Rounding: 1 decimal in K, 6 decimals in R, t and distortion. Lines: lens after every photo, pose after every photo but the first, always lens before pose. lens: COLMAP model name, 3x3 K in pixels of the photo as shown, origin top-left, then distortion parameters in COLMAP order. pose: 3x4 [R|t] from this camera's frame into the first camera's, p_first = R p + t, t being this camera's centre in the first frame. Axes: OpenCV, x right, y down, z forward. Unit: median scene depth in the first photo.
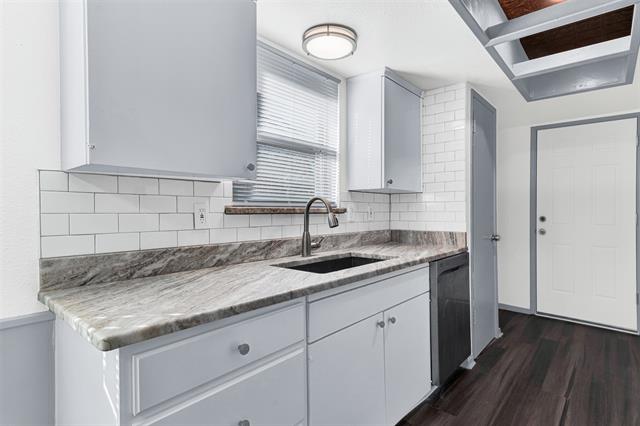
lens RADIAL K [[332.8, 0, 320.0], [0, 332.8, 213.0], [0, 0, 1]] dist [0.015913, 0.000357]
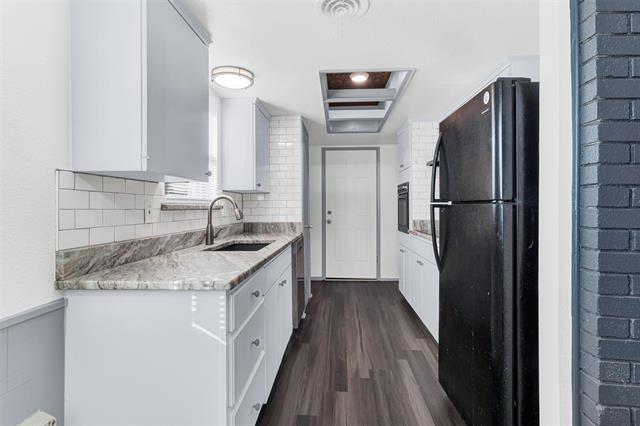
lens RADIAL K [[332.8, 0, 320.0], [0, 332.8, 213.0], [0, 0, 1]] dist [0.015913, 0.000357]
pose [[0.794701, -0.016583, 0.606775, -0.503781], [0.012439, 0.999862, 0.011034, 0.006654], [-0.606874, -0.001221, 0.794797, -0.238972]]
